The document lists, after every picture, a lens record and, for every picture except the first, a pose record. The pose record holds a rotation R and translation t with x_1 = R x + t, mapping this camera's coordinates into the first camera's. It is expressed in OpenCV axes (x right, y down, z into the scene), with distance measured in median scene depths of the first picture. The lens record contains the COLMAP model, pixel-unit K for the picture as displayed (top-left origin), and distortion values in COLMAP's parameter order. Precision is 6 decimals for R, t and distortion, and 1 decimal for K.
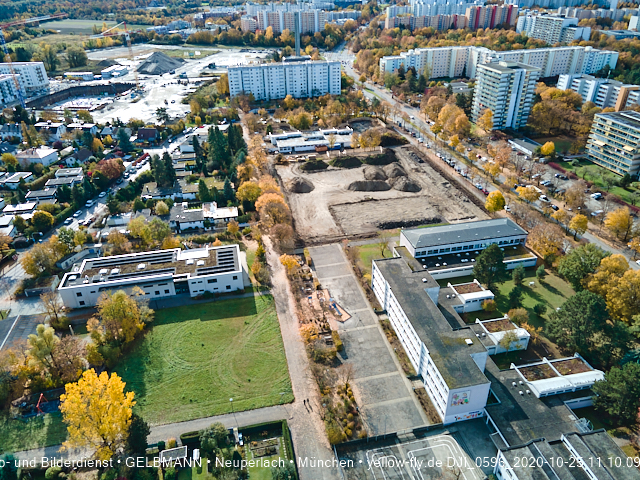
lens RADIAL K [[466.0, 0, 320.6], [0, 466.0, 241.4], [0, 0, 1]] dist [0.019310, 0.033290]
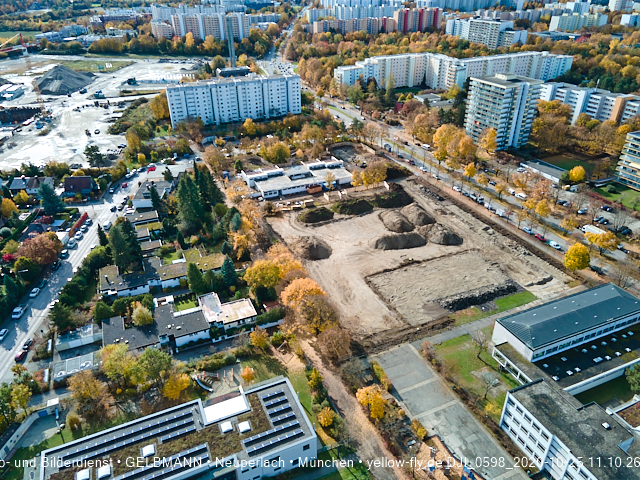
lens RADIAL K [[466.0, 0, 320.6], [0, 466.0, 241.4], [0, 0, 1]] dist [0.019310, 0.033290]
pose [[0.979990, -0.094229, 0.175328, -0.150655], [0.094438, 0.995505, 0.007165, -0.123425], [-0.175215, 0.009536, 0.984484, 0.219348]]
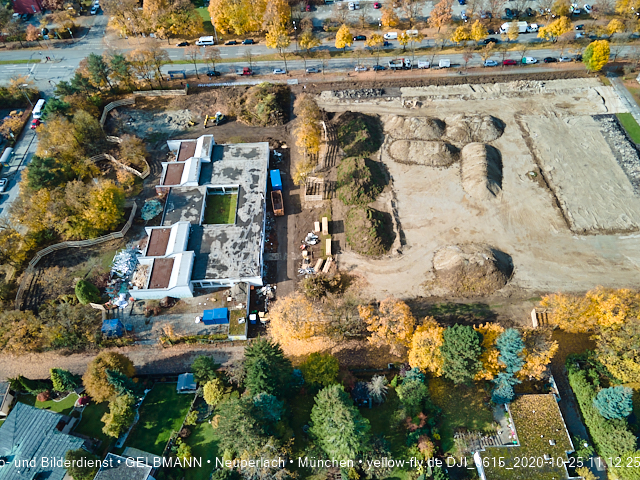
lens RADIAL K [[466.0, 0, 320.6], [0, 466.0, 241.4], [0, 0, 1]] dist [0.019310, 0.033290]
pose [[0.175545, -0.766299, 0.618037, -0.318284], [0.509211, 0.607960, 0.609171, -0.463028], [-0.842548, 0.207774, 0.496933, 0.817317]]
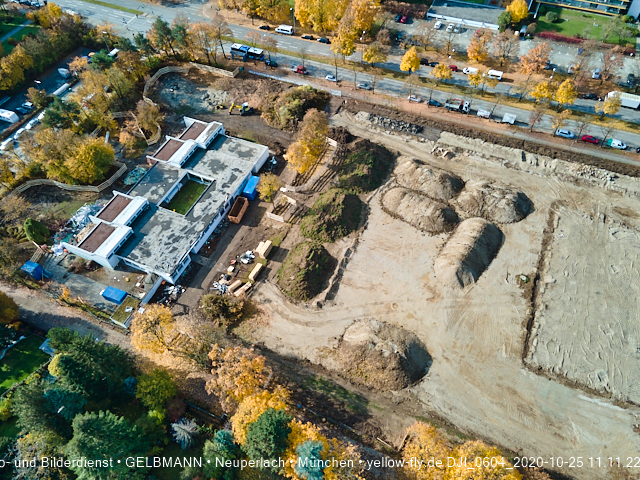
lens RADIAL K [[466.0, 0, 320.6], [0, 466.0, 241.4], [0, 0, 1]] dist [0.019310, 0.033290]
pose [[0.589893, -0.642923, 0.488546, -0.199765], [0.418106, 0.760797, 0.496363, -0.391338], [-0.690807, -0.088537, 0.717598, 0.688208]]
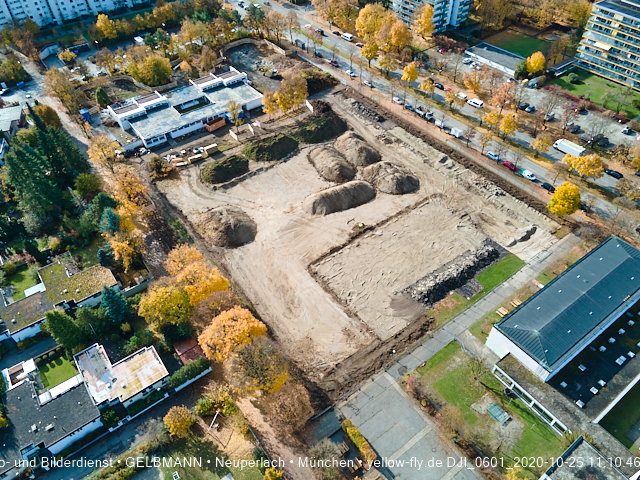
lens RADIAL K [[466.0, 0, 320.6], [0, 466.0, 241.4], [0, 0, 1]] dist [0.019310, 0.033290]
pose [[0.910286, -0.300005, 0.285265, -0.100493], [0.213824, 0.930772, 0.296551, -0.226513], [-0.354483, -0.208949, 0.911417, 0.402871]]
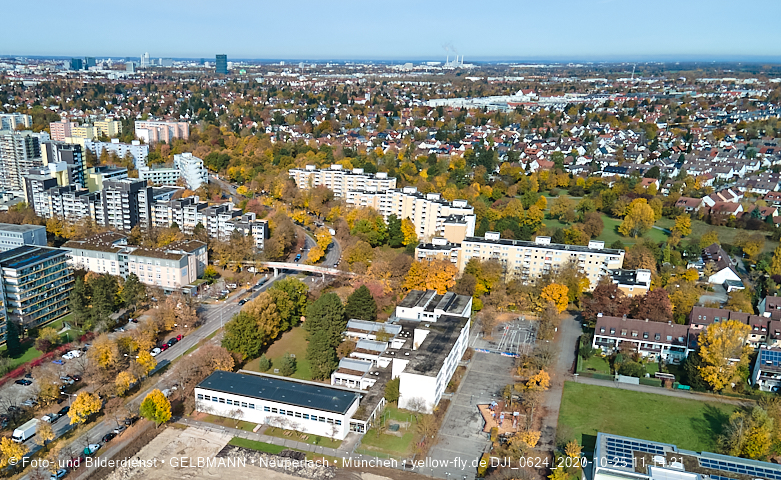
lens RADIAL K [[737.6, 0, 286.3], [0, 737.6, 366.0], [0, 0, 1]] dist [0.020733, 0.034566]
pose [[-0.825926, -0.206676, 0.524529, -0.216023], [0.287587, 0.645783, 0.707289, -0.597437], [-0.484912, 0.735016, -0.473932, 1.039496]]
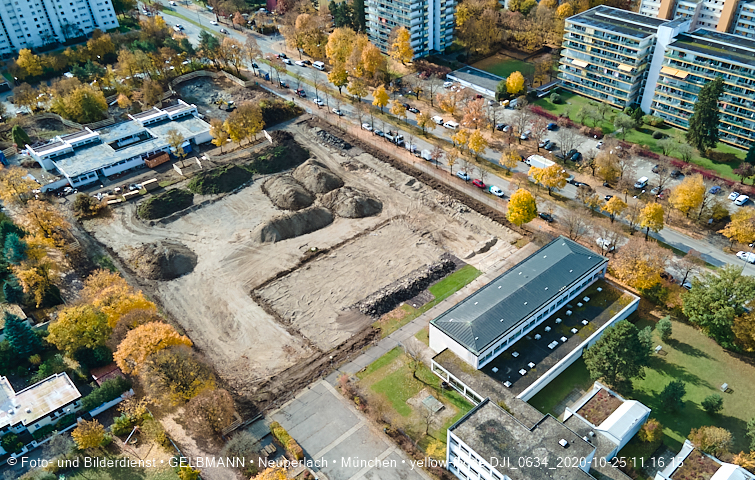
lens RADIAL K [[598.0, 0, 412.6], [0, 598.0, 311.0], [0, 0, 1]] dist [0.030153, 0.014505]
pose [[0.859454, -0.342087, 0.379889, -0.073713], [0.257140, 0.931546, 0.257101, -0.152720], [-0.441835, -0.123282, 0.888585, 0.267142]]
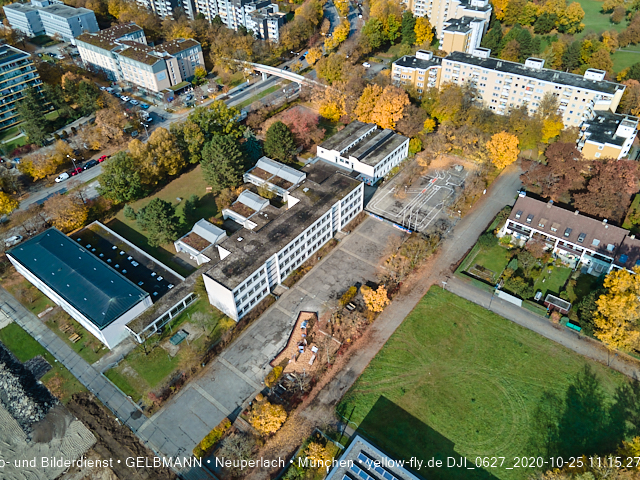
lens RADIAL K [[466.0, 0, 320.6], [0, 466.0, 241.4], [0, 0, 1]] dist [0.019310, 0.033290]
pose [[-0.644122, -0.482068, 0.593899, -0.218227], [0.413704, 0.433513, 0.800572, -0.304708], [-0.643393, 0.761365, -0.079802, 0.537035]]
